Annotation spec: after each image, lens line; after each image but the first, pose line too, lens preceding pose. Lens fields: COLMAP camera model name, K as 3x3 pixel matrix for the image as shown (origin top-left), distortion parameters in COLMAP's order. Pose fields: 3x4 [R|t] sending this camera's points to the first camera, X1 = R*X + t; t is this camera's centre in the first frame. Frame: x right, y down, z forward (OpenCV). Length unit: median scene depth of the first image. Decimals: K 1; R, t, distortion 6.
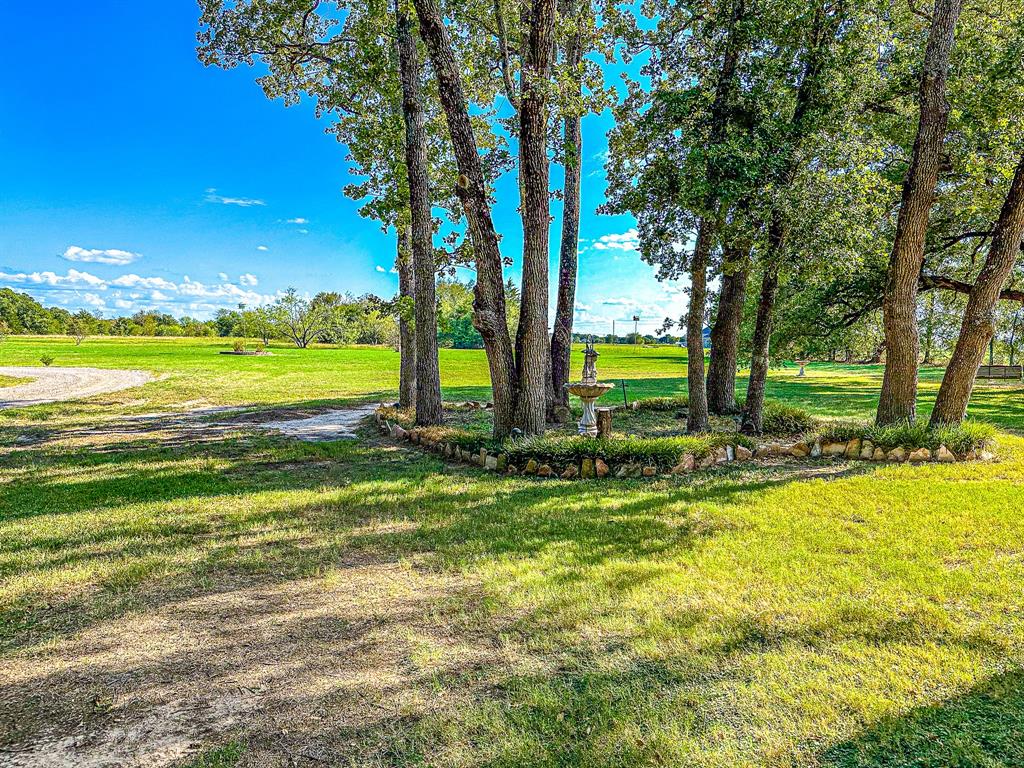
lens RADIAL K [[712.6, 0, 512.0], [0, 712.6, 384.0], [0, 0, 1]] dist [0.003429, 0.000361]
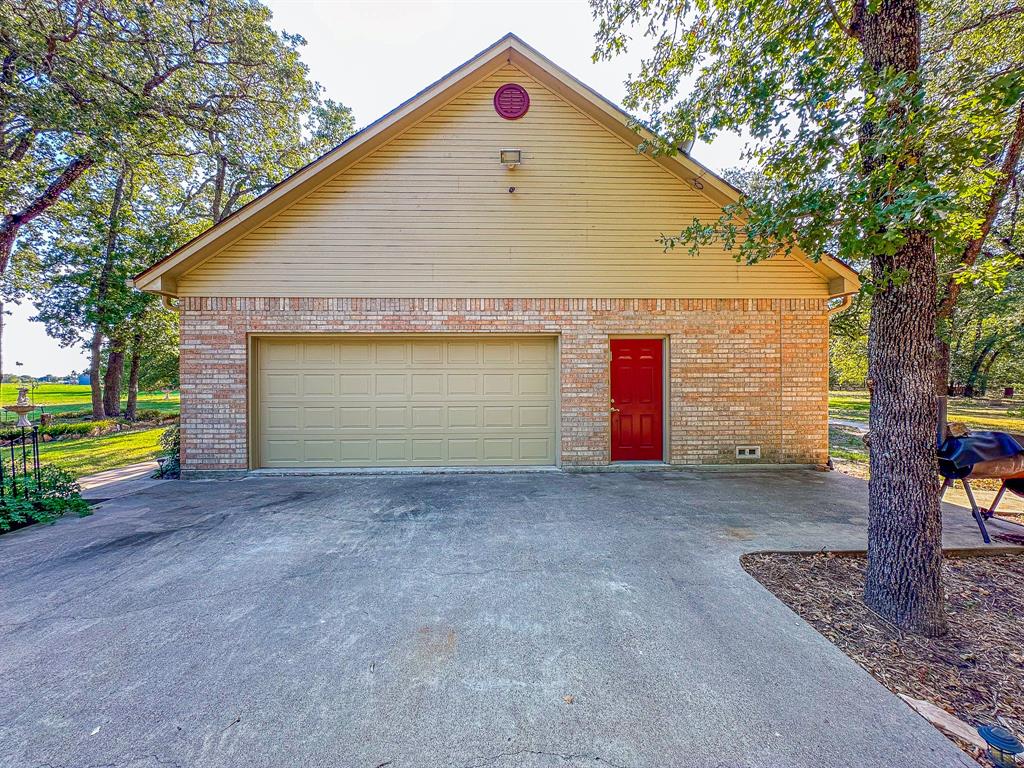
lens RADIAL K [[428.4, 0, 512.0], [0, 428.4, 384.0], [0, 0, 1]] dist [-0.000171, 0.000004]
pose [[0.504617, -0.026482, 0.862937, -0.213915], [0.064806, 0.997871, -0.007274, 0.034678], [-0.860908, 0.059594, 0.505259, -0.705536]]
